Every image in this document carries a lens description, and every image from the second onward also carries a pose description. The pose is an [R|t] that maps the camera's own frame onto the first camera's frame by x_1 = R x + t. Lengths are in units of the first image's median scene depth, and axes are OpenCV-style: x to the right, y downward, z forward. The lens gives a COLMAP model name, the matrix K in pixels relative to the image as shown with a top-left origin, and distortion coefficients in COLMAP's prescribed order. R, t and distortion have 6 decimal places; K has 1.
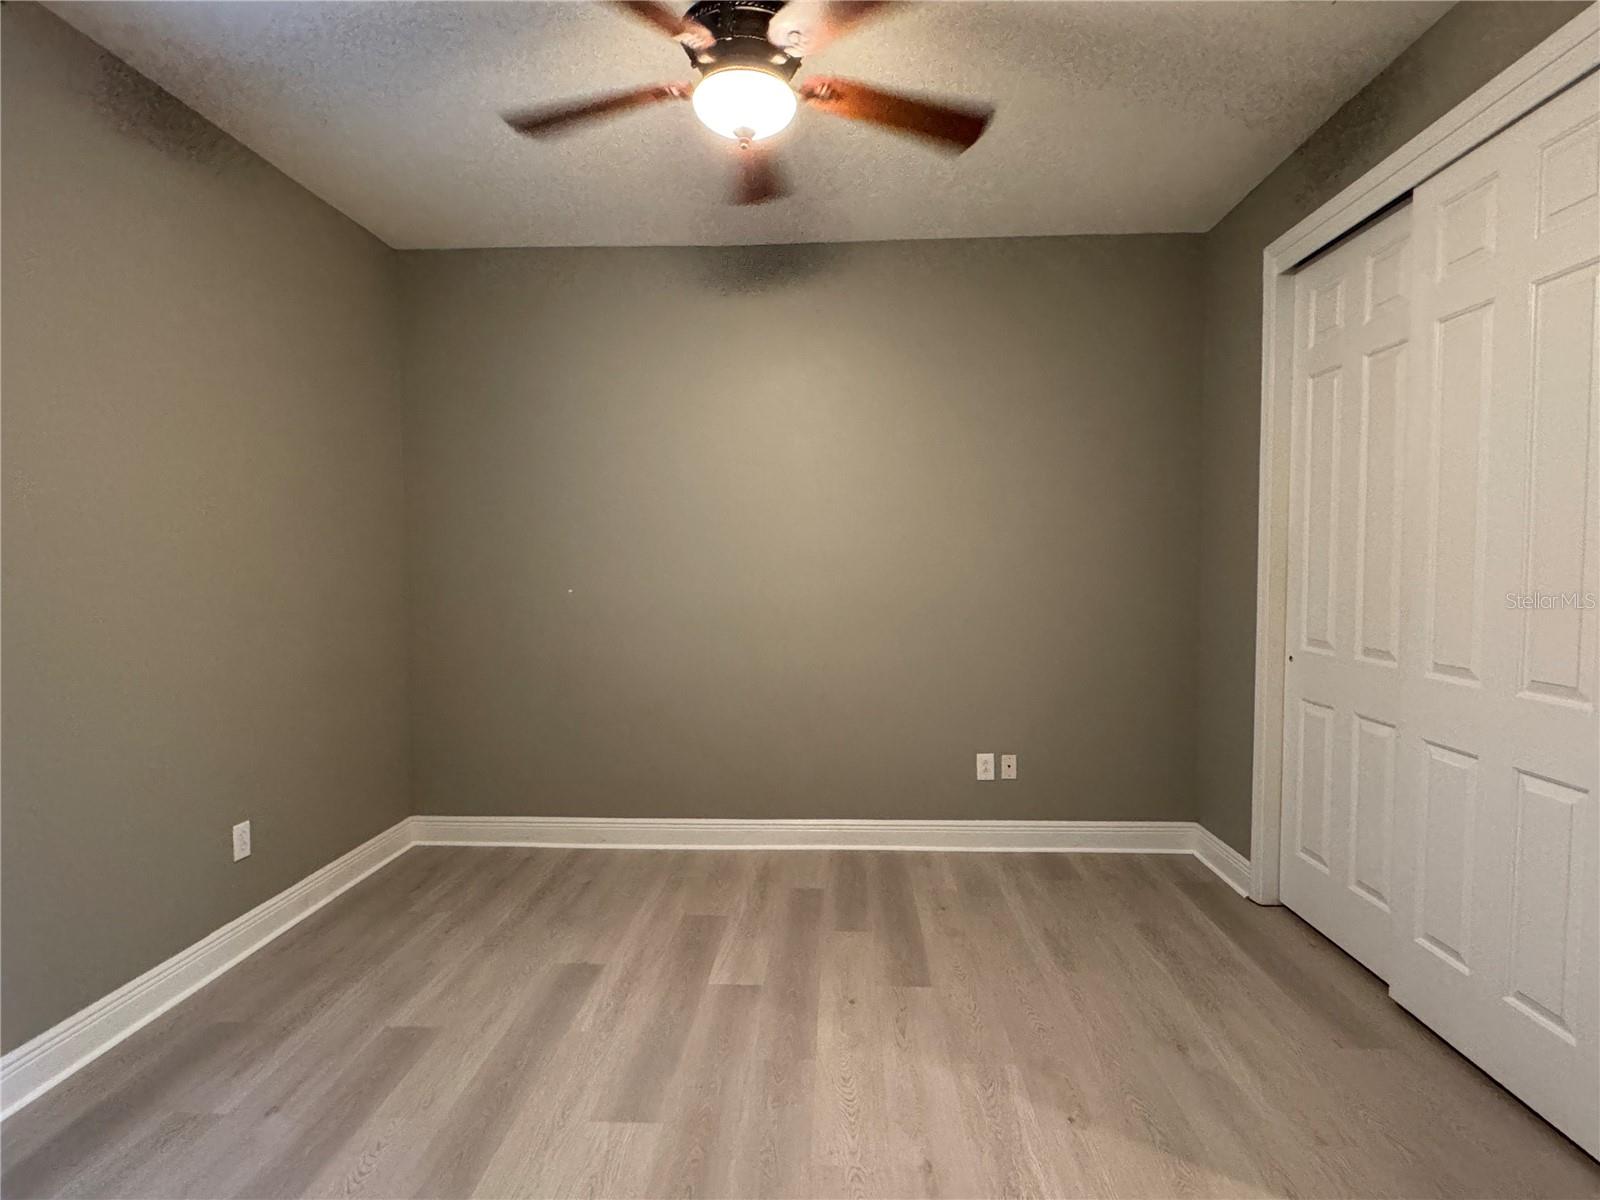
lens RADIAL K [[844.0, 0, 792.0], [0, 844.0, 603.3], [0, 0, 1]] dist [-0.004264, 0.000452]
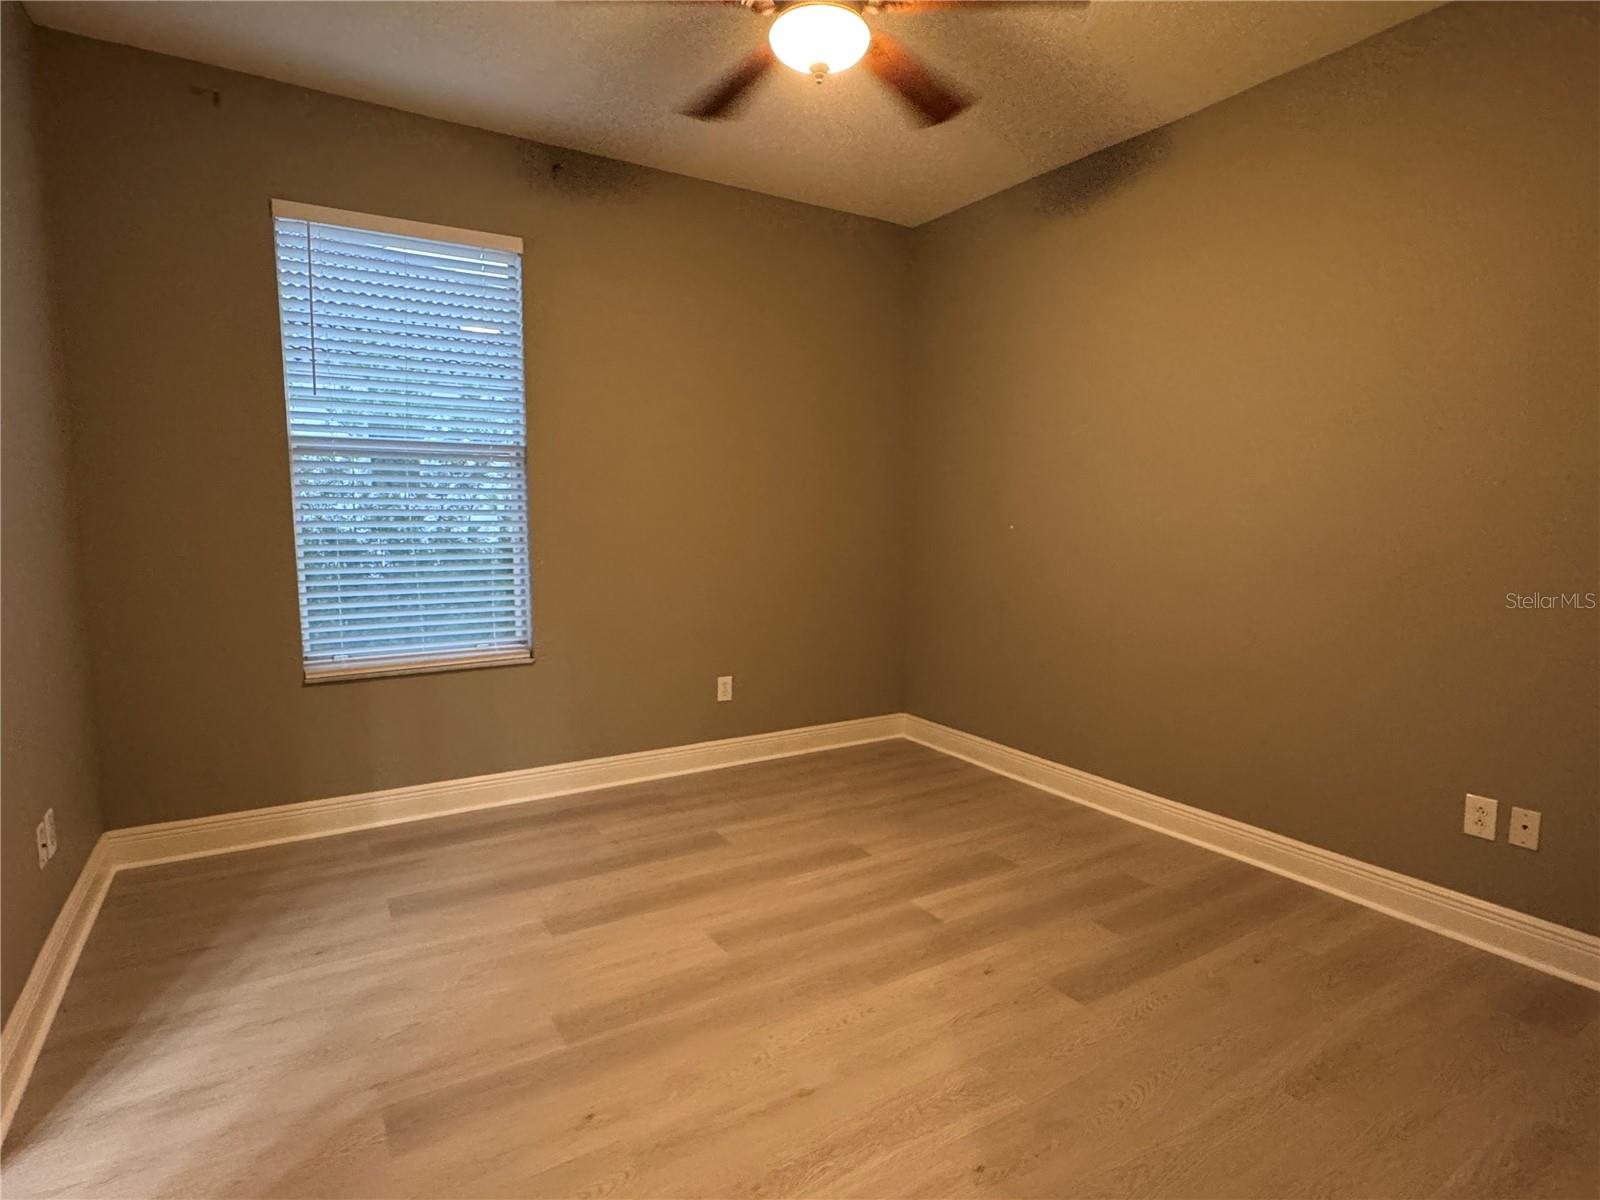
lens RADIAL K [[844.0, 0, 792.0], [0, 844.0, 603.3], [0, 0, 1]] dist [-0.004264, 0.000452]
pose [[0.561490, 0.099110, -0.821527, 0.565189], [-0.047679, 0.995027, 0.087453, 0.000935], [0.826109, -0.009934, 0.563423, 0.260145]]
